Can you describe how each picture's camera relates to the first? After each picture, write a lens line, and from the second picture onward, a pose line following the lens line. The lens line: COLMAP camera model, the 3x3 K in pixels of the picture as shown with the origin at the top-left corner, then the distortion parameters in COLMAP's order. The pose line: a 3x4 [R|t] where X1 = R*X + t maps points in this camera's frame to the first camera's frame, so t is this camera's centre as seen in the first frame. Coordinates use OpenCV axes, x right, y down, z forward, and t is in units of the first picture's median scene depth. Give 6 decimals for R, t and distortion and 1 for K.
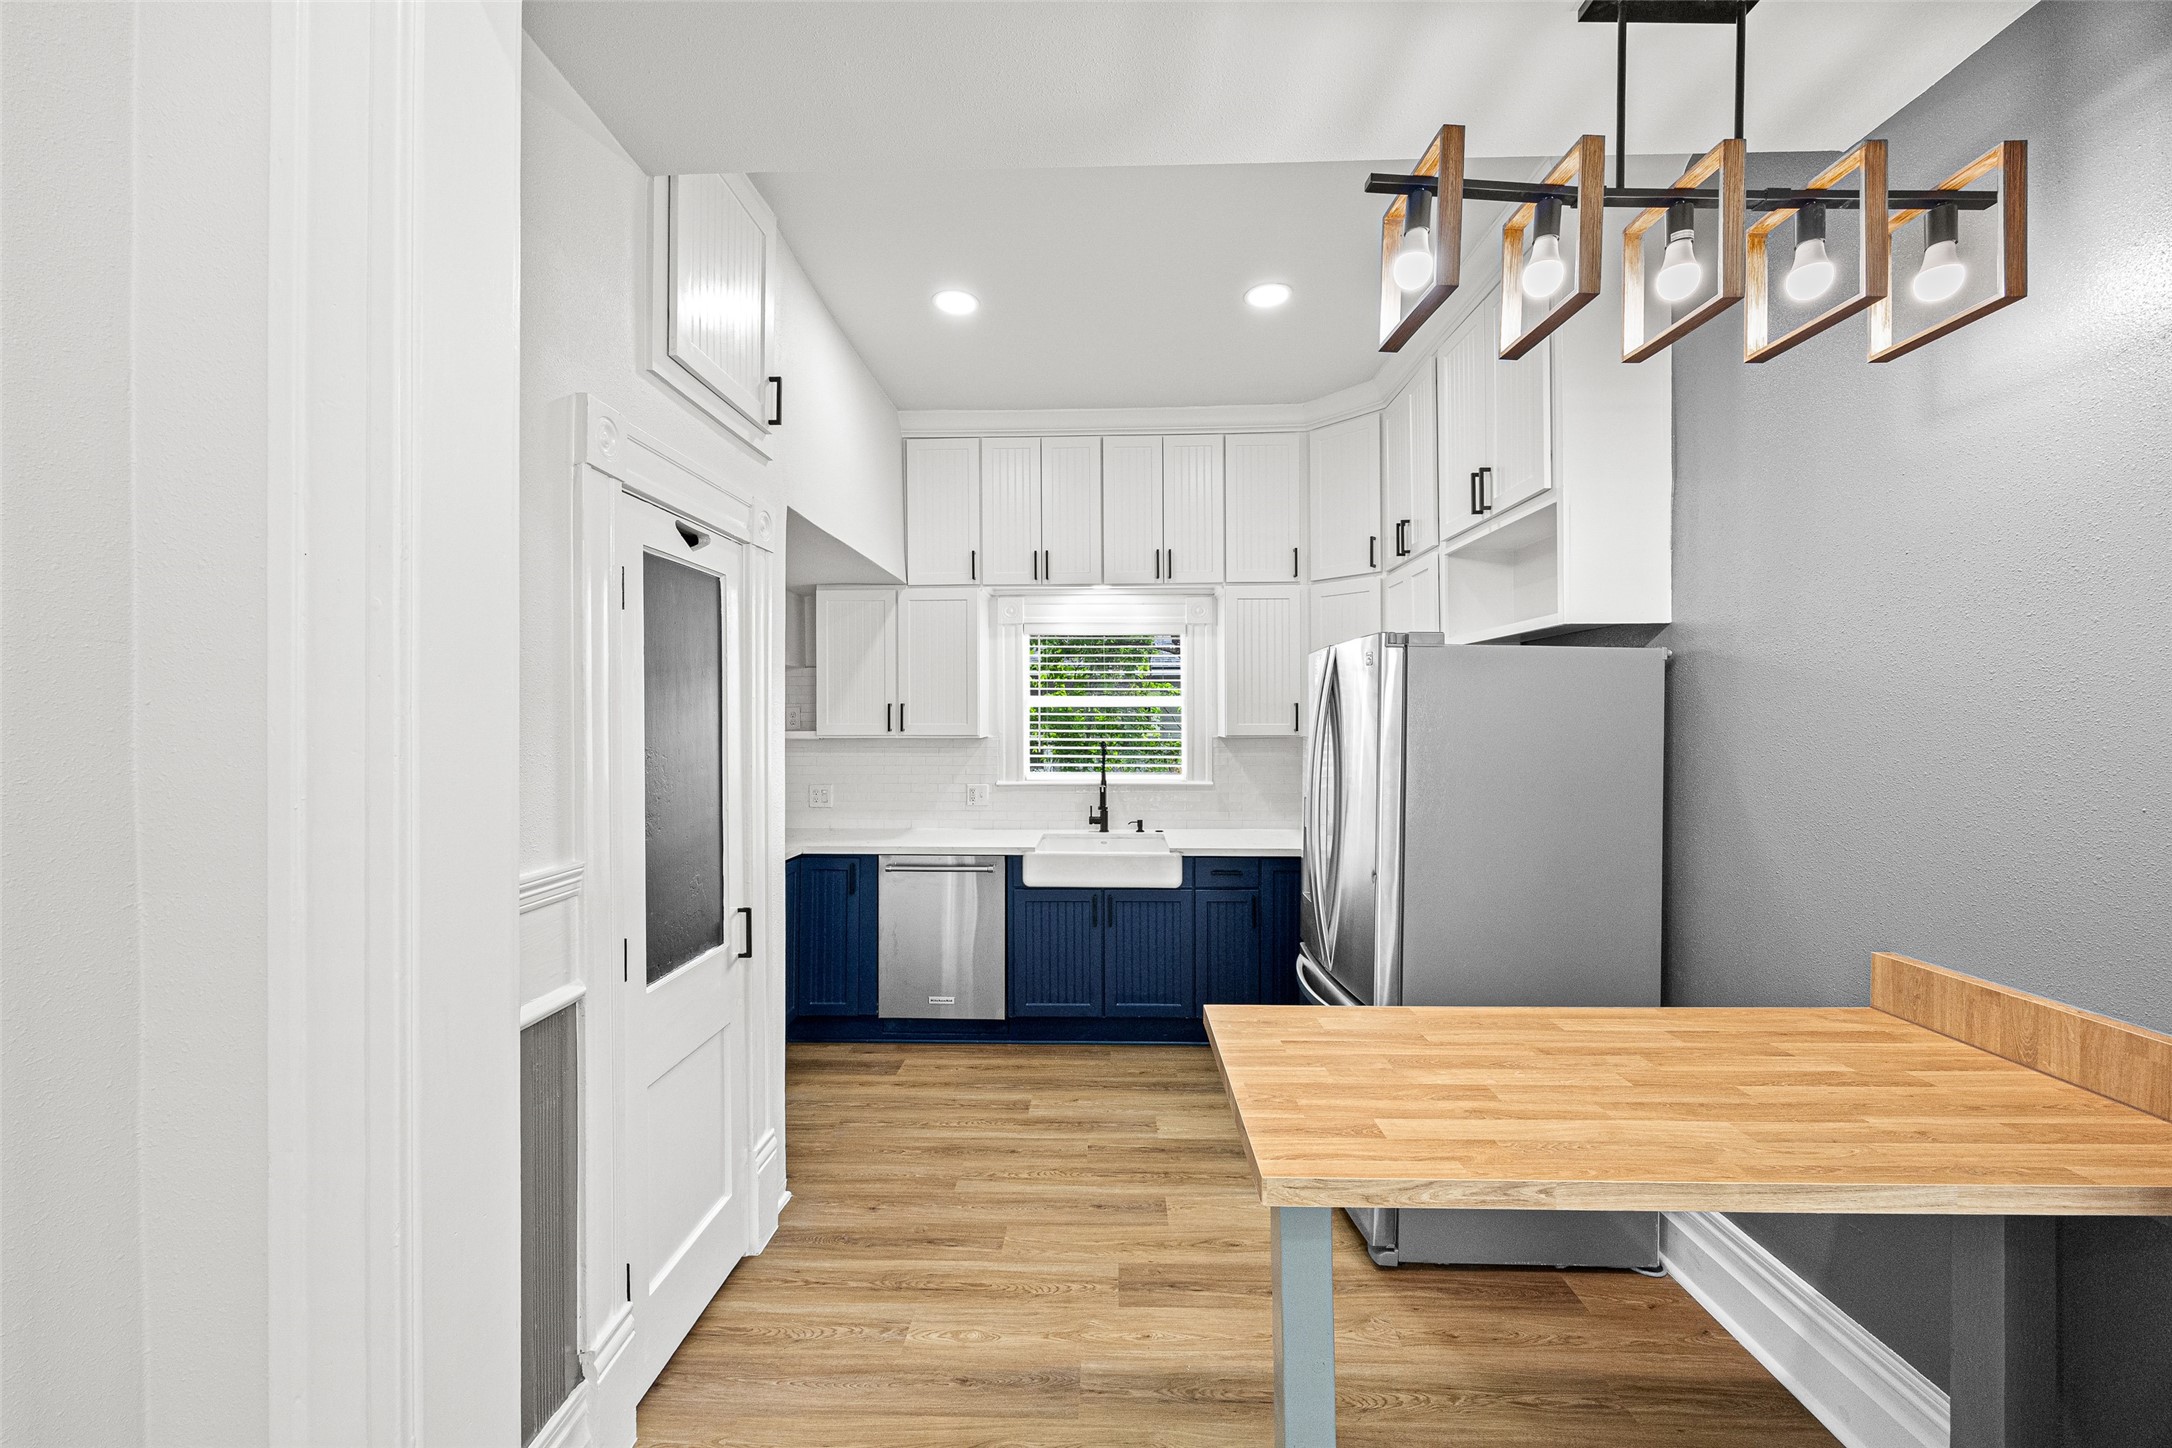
lens RADIAL K [[816.9, 0, 1105.6], [0, 816.9, 715.7], [0, 0, 1]] dist [-0.001453, -0.001095]
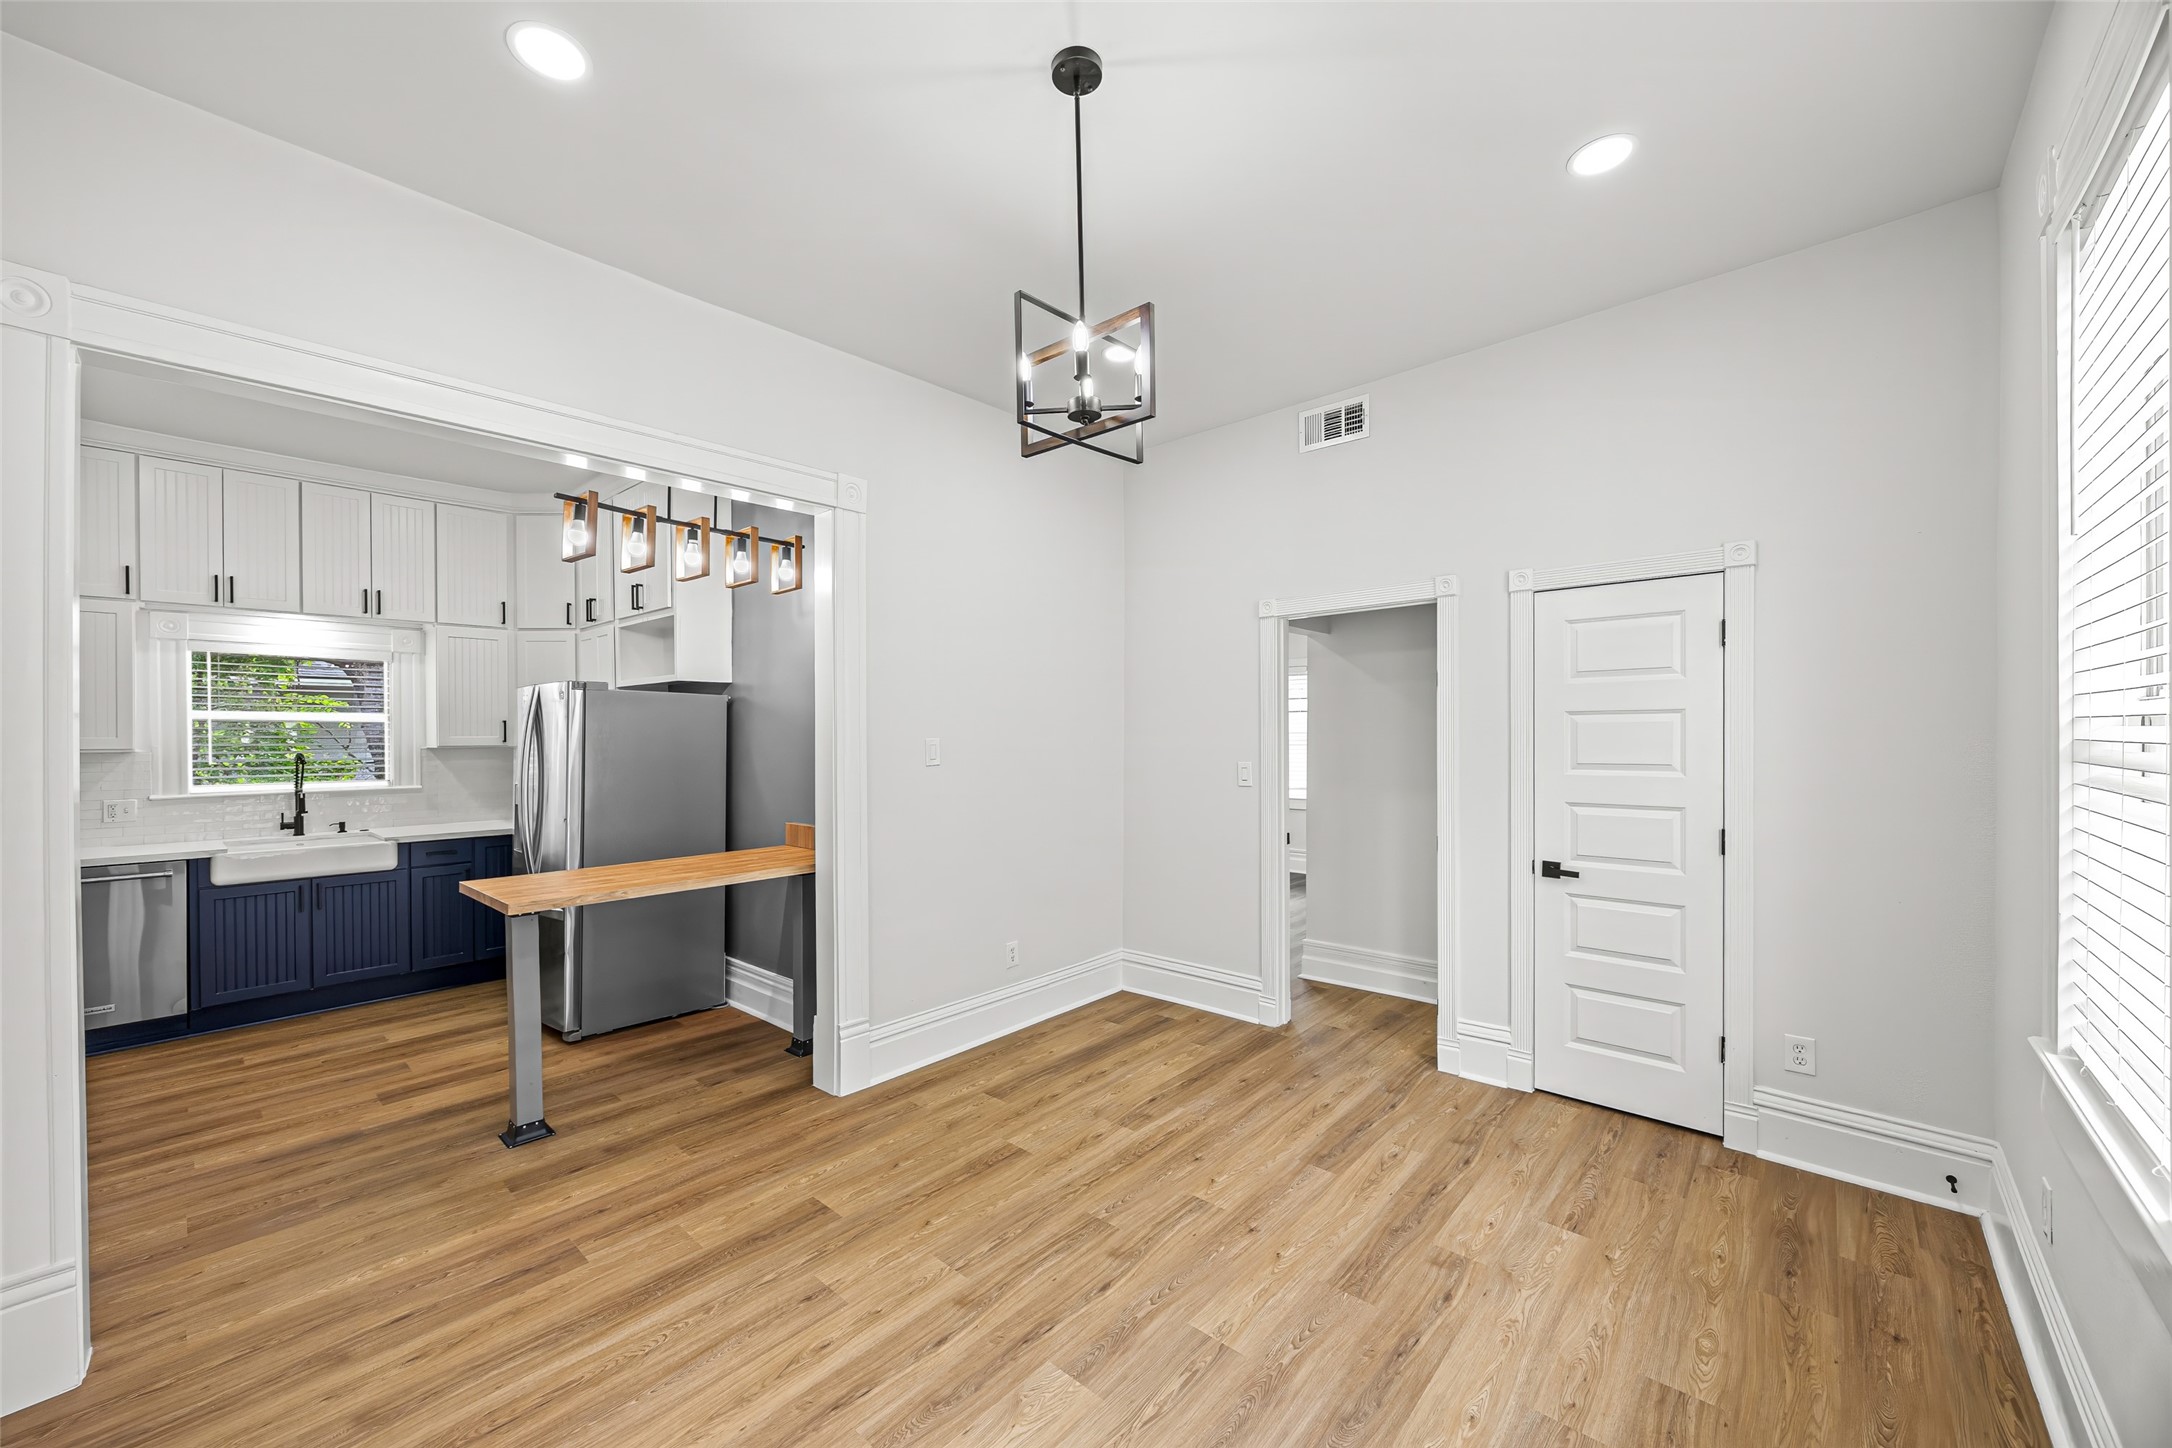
lens RADIAL K [[816.9, 0, 1071.4], [0, 816.9, 736.2], [0, 0, 1]] dist [-0.001453, -0.001095]
pose [[0.656932, -0.003385, 0.753942, -0.207643], [0.001441, 0.999994, 0.003234, 0.009030], [-0.753948, -0.001039, 0.656933, -0.725632]]
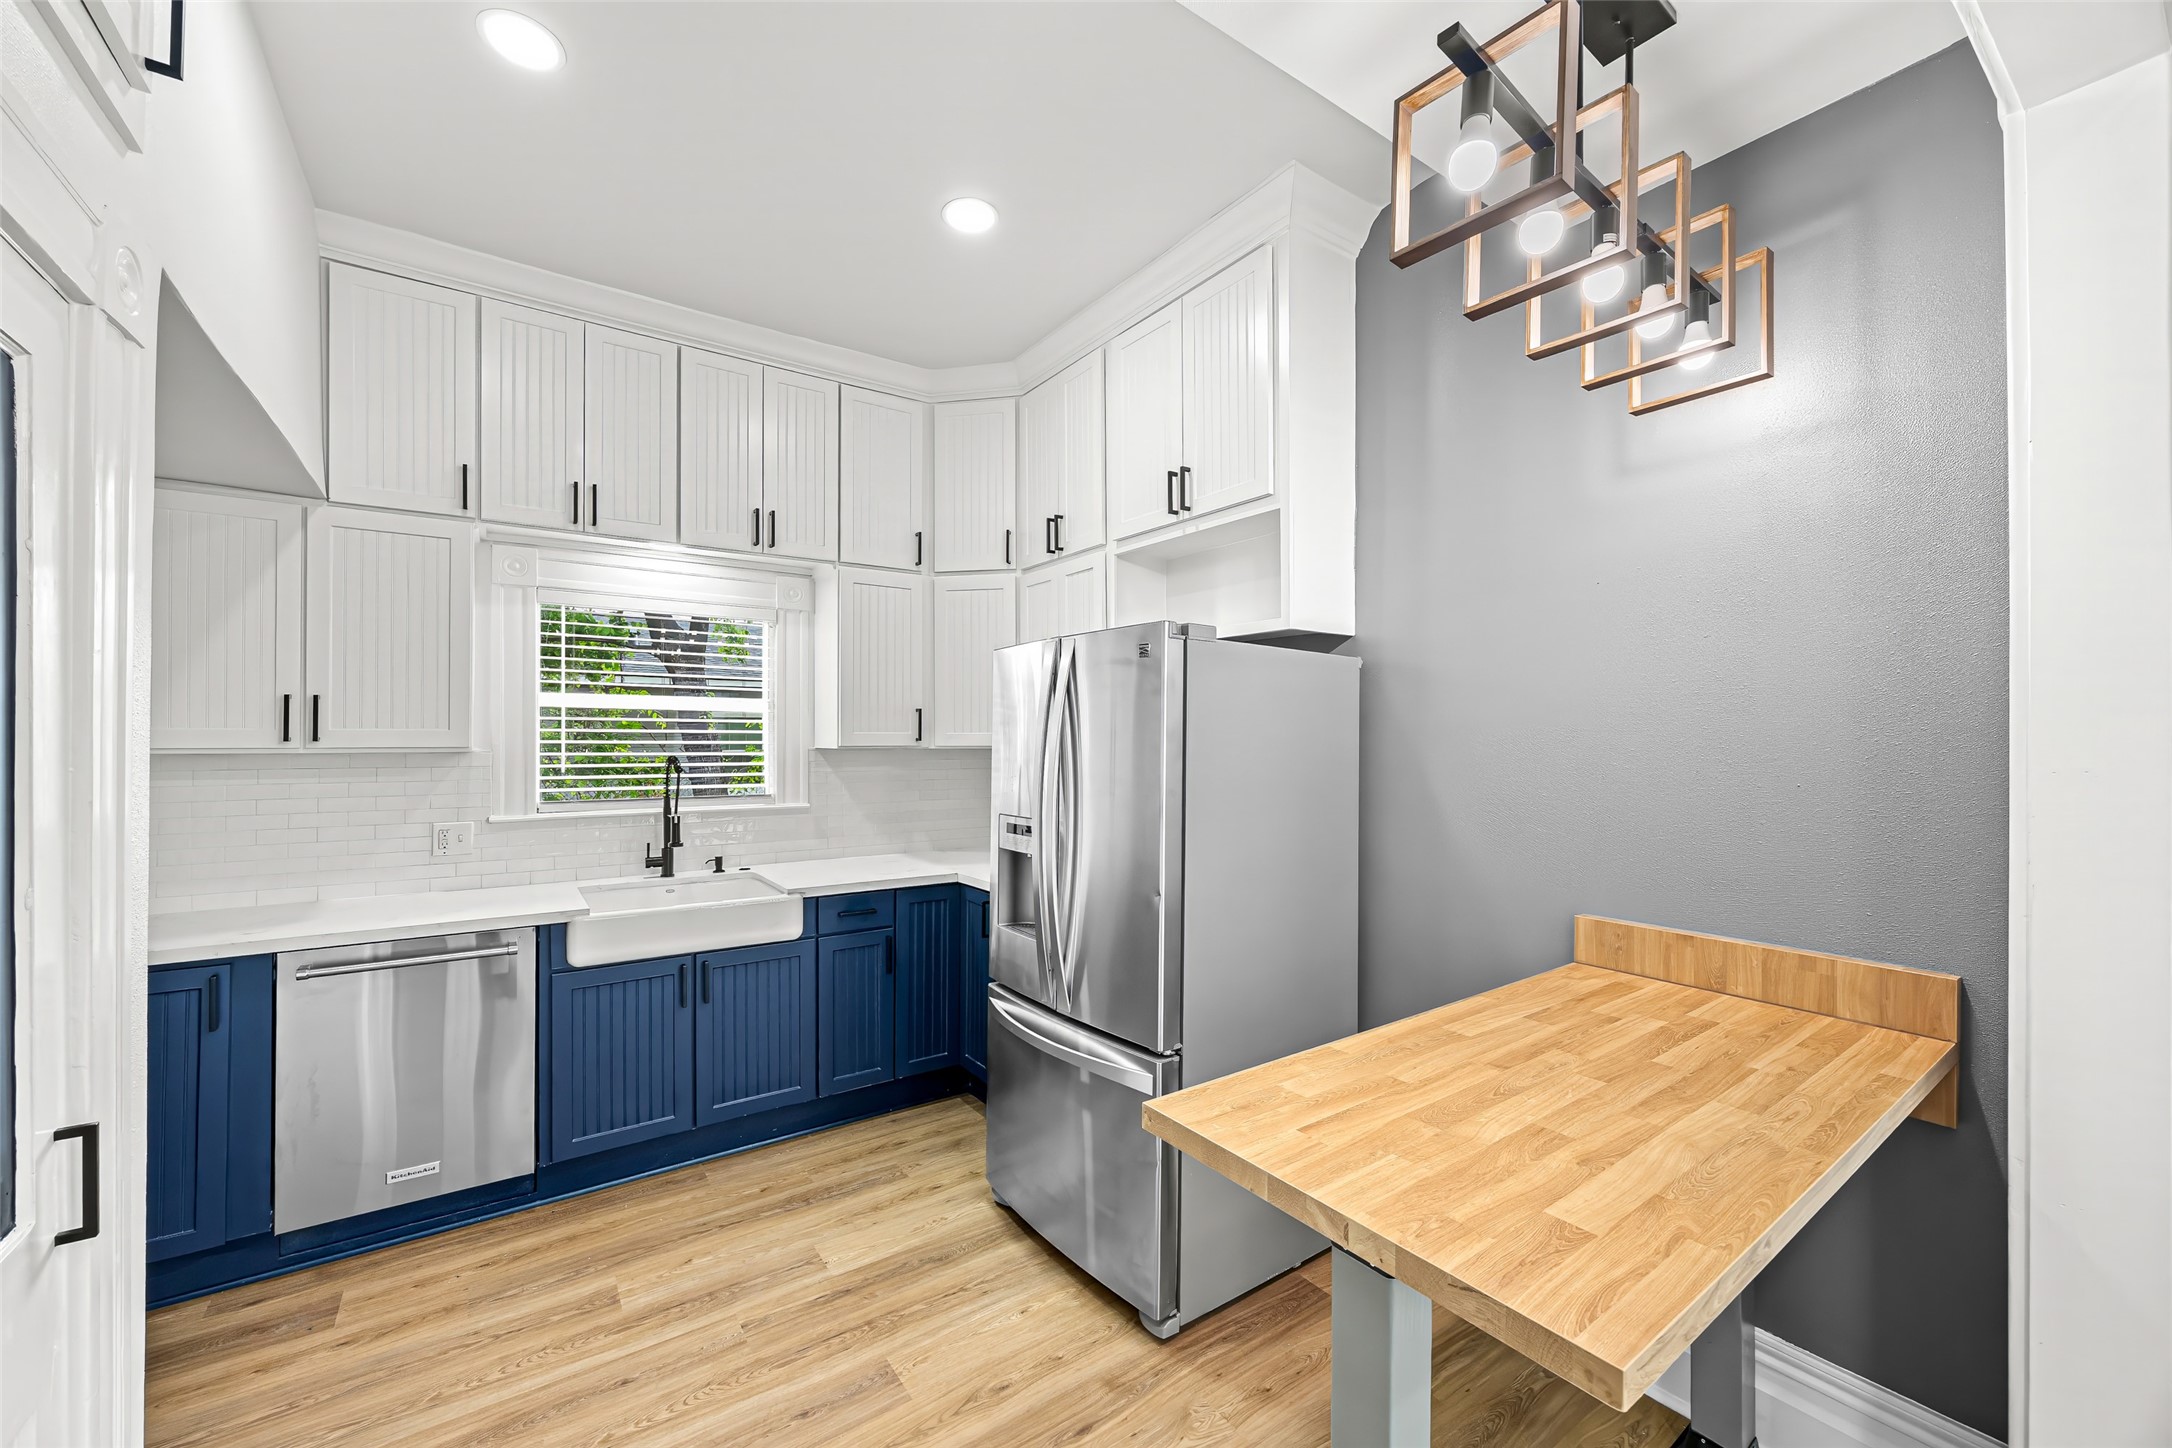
lens RADIAL K [[816.9, 0, 1055.1], [0, 816.9, 732.0], [0, 0, 1]] dist [-0.001453, -0.001095]
pose [[0.814833, 0.007335, 0.579649, -0.208142], [-0.004376, 0.999969, -0.006503, 0.018996], [-0.579679, 0.002762, 0.814840, 0.264783]]
